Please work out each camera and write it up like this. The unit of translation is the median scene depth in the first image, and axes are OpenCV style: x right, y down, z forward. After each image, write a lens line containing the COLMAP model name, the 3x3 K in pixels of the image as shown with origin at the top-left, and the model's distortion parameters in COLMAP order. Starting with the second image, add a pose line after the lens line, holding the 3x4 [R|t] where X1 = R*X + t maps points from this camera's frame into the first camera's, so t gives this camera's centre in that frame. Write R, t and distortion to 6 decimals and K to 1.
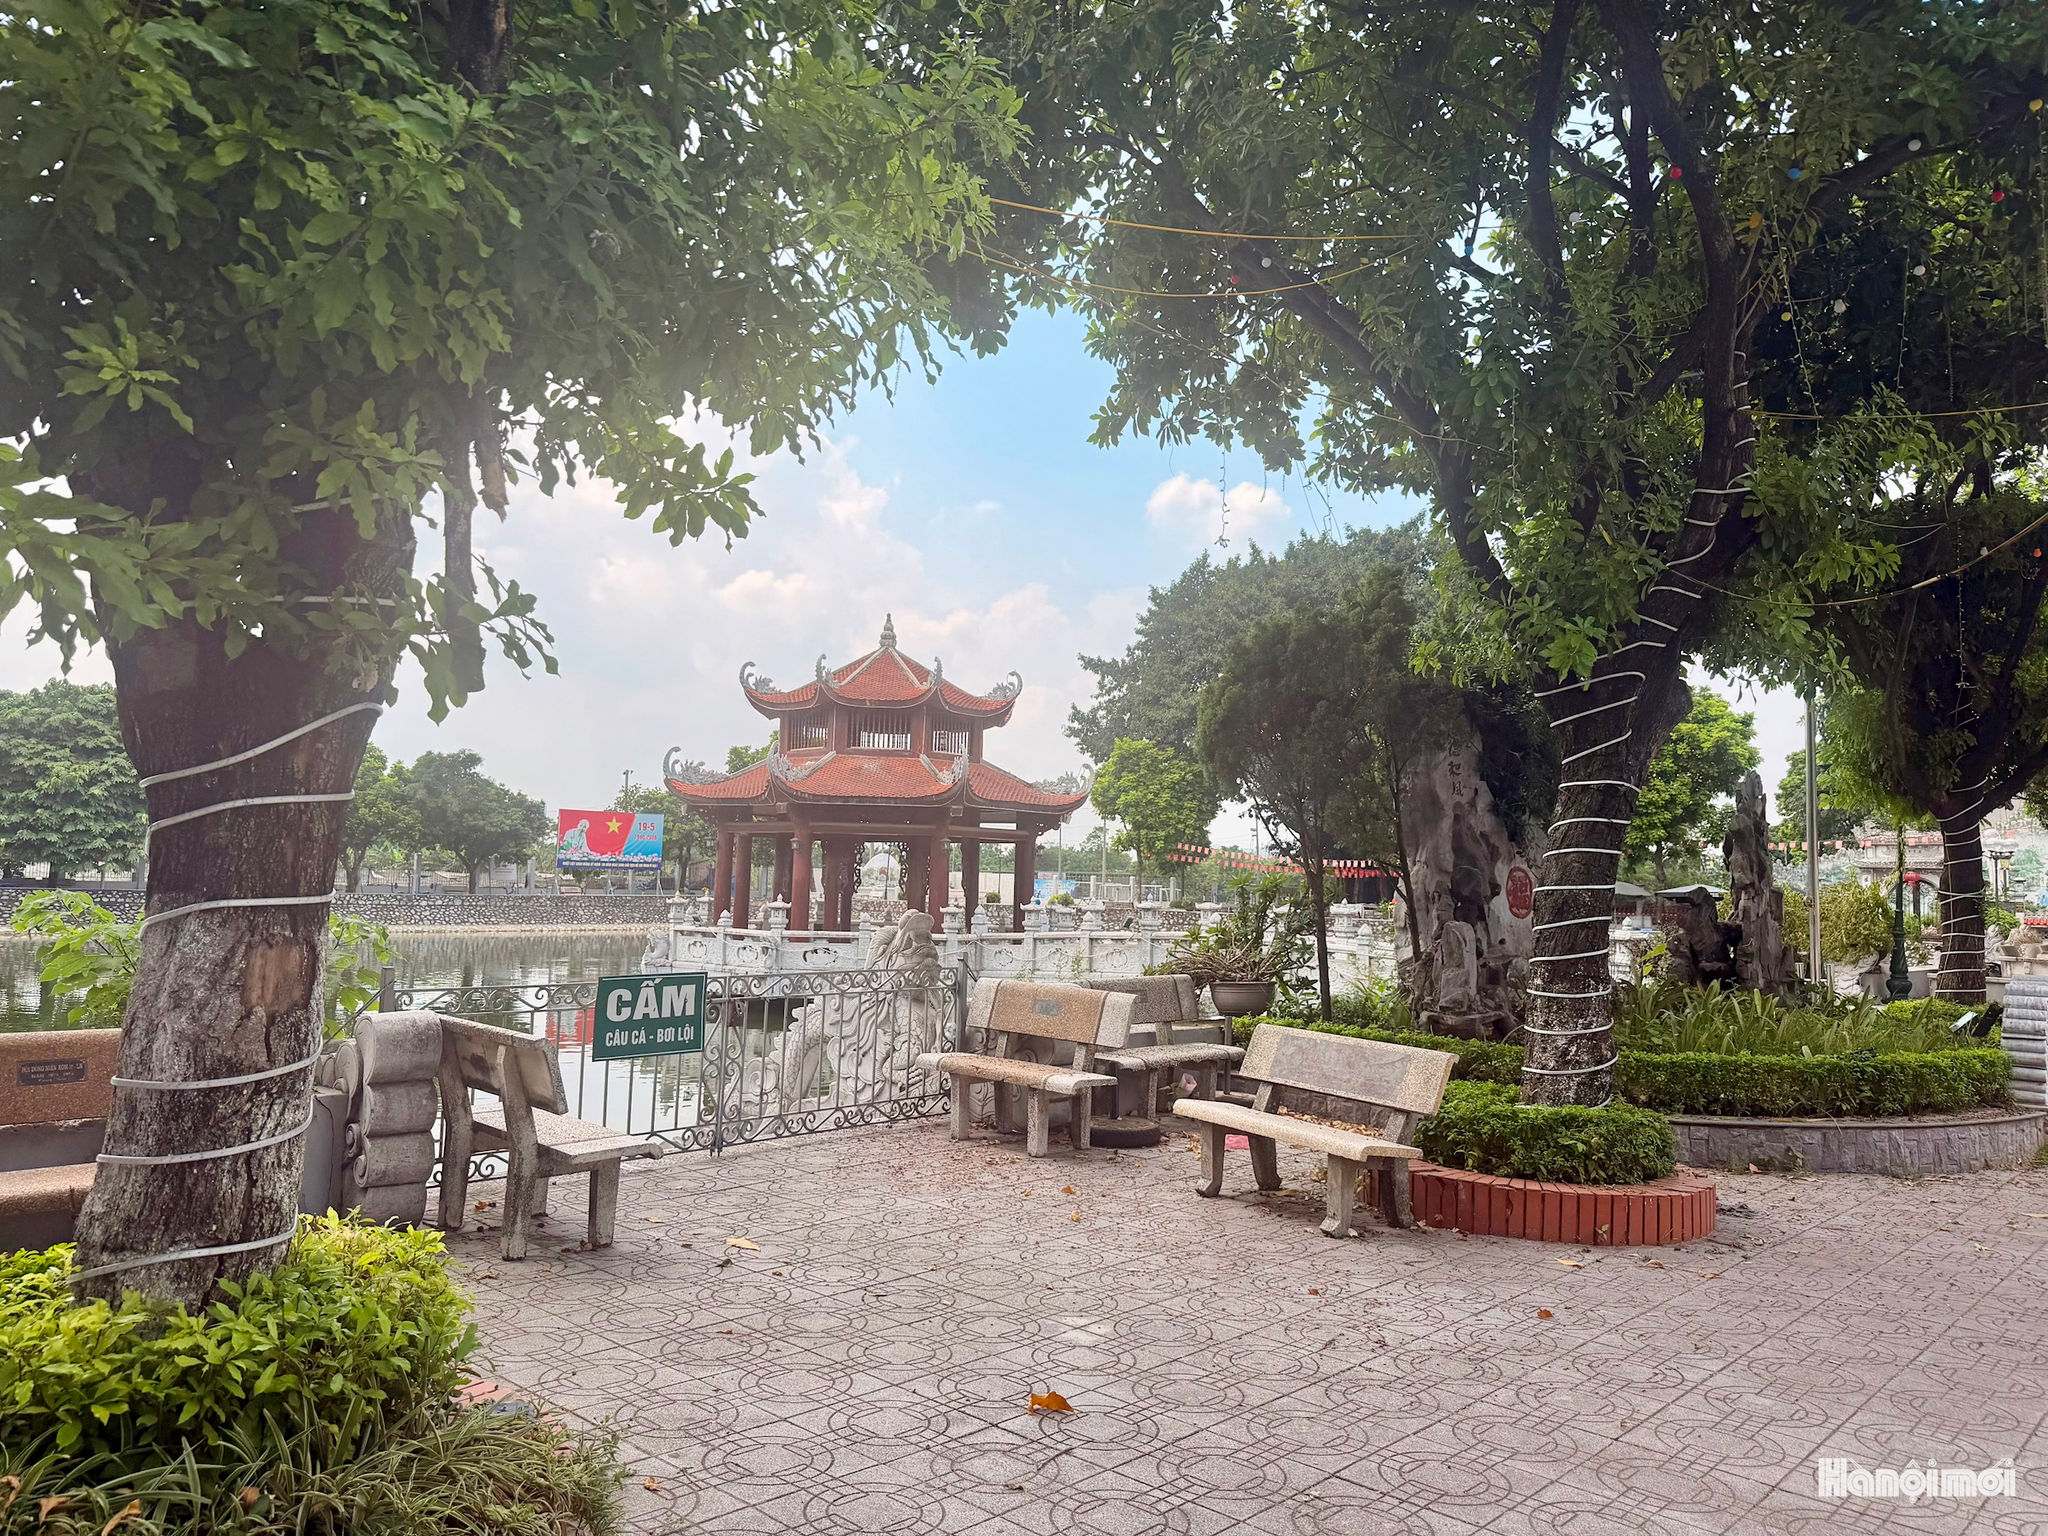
lens RADIAL K [[1427.3, 0, 1024.0], [0, 1427.3, 768.0], [0, 0, 1]] dist [0.117149, 0.000943]
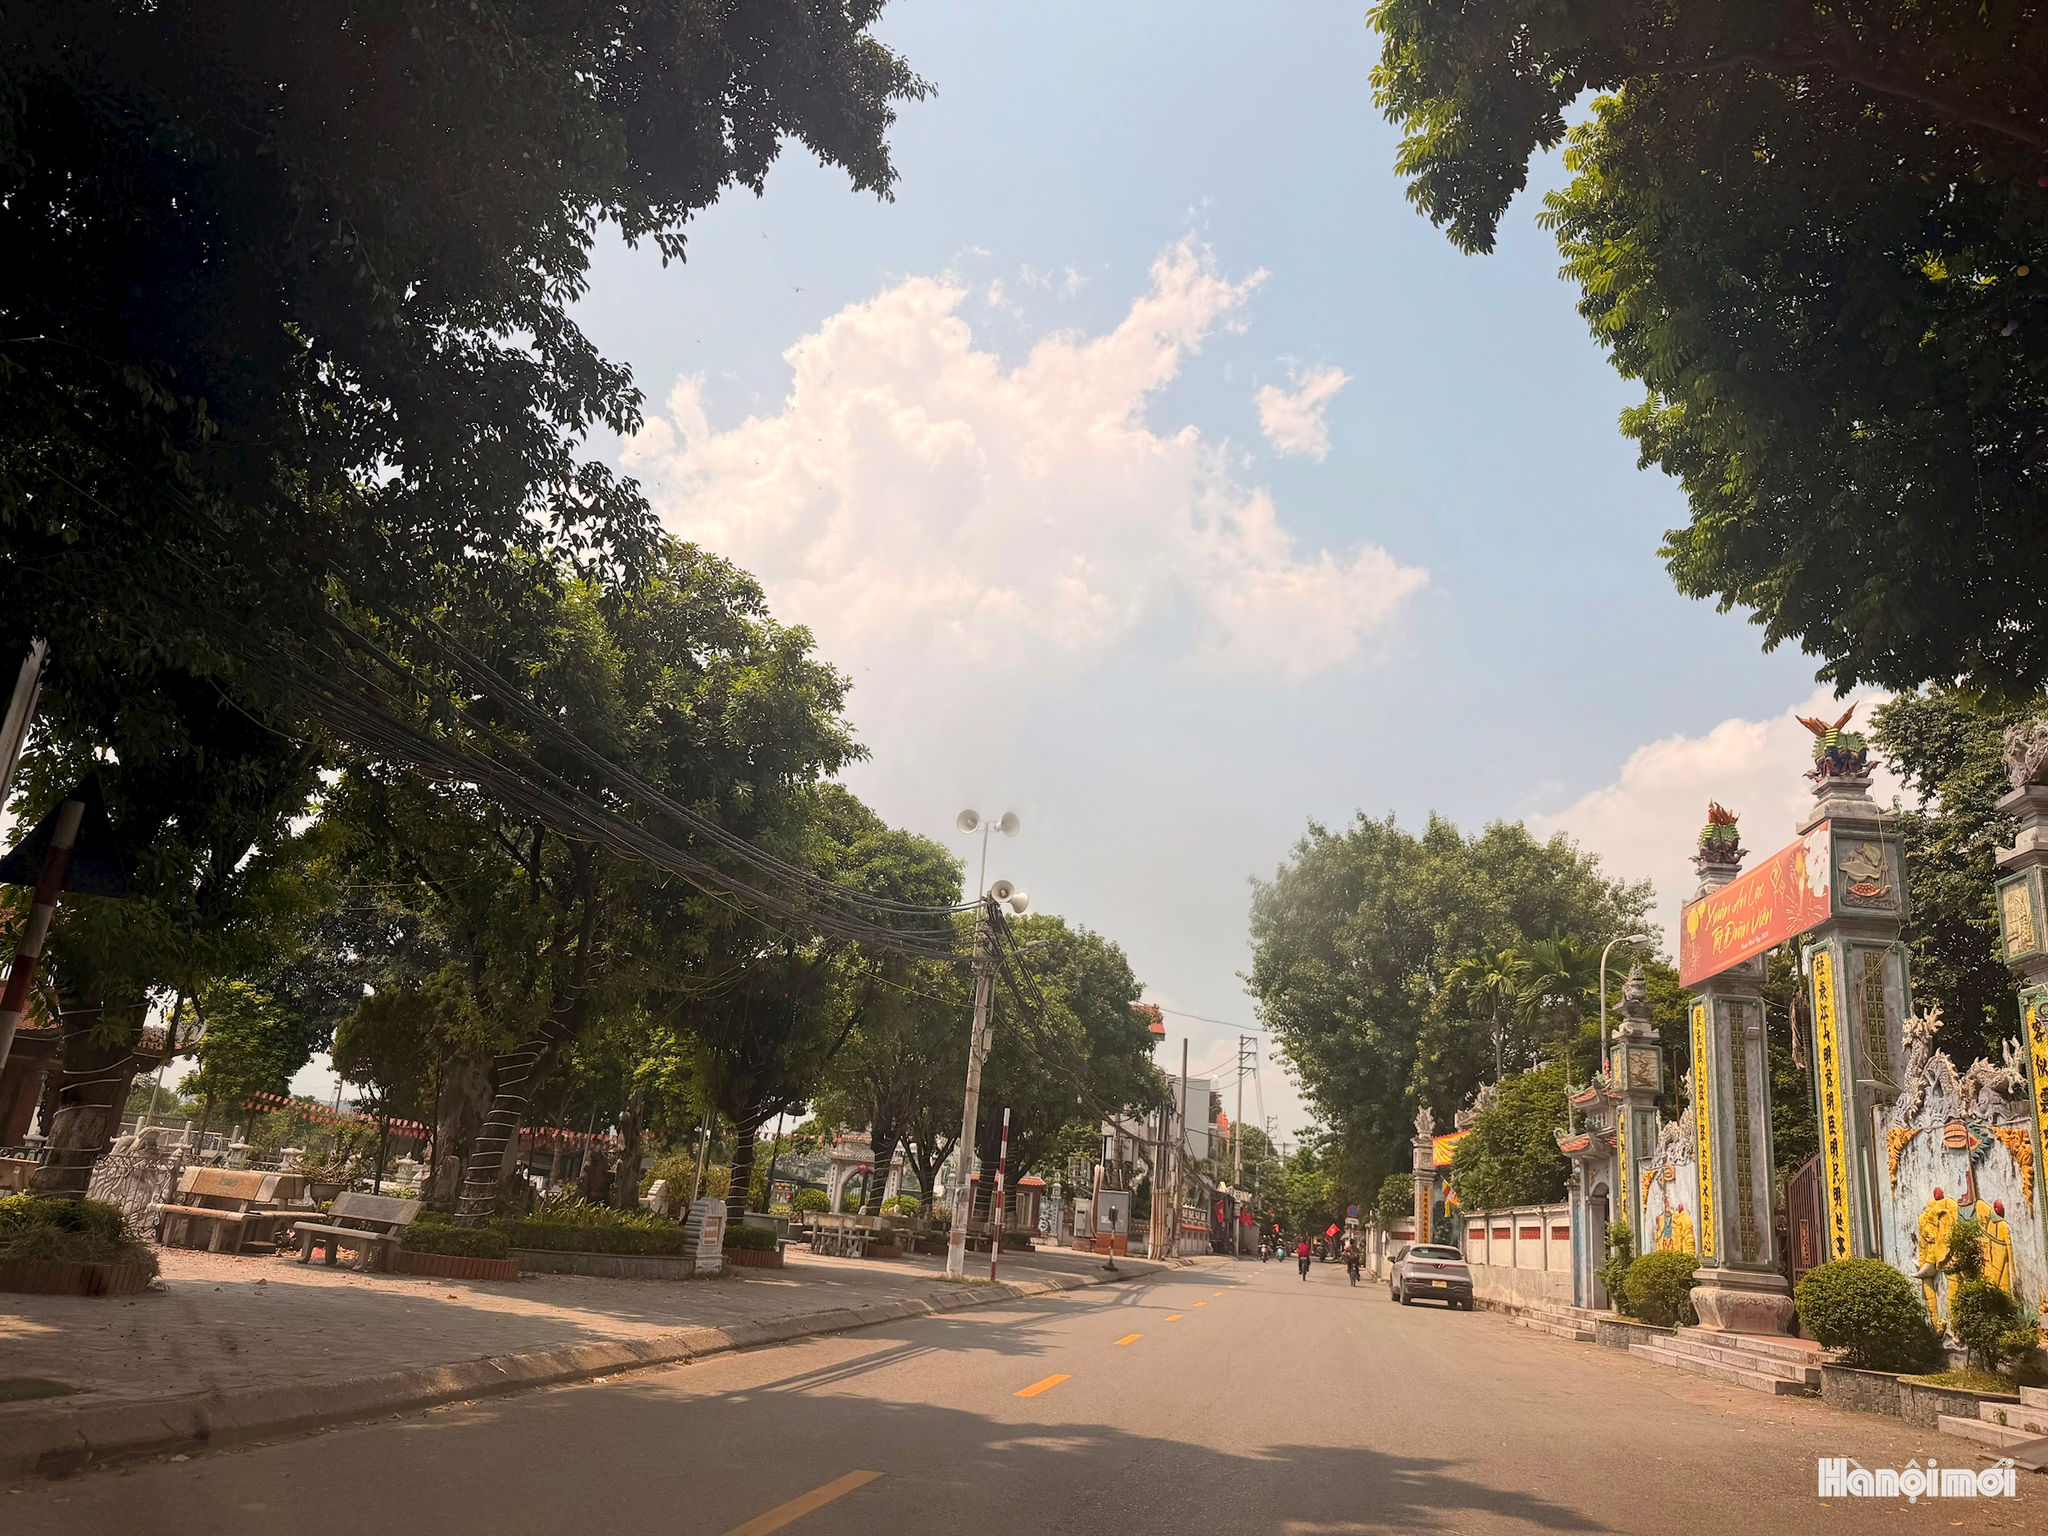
lens RADIAL K [[1425.3, 0, 1024.0], [0, 1425.3, 768.0], [0, 0, 1]] dist [-0.002386, -0.001321]
pose [[0.820922, 0.217495, 0.528000, -0.155064], [-0.115384, 0.968732, -0.219646, -0.053772], [-0.559262, 0.119389, 0.820349, -0.830884]]
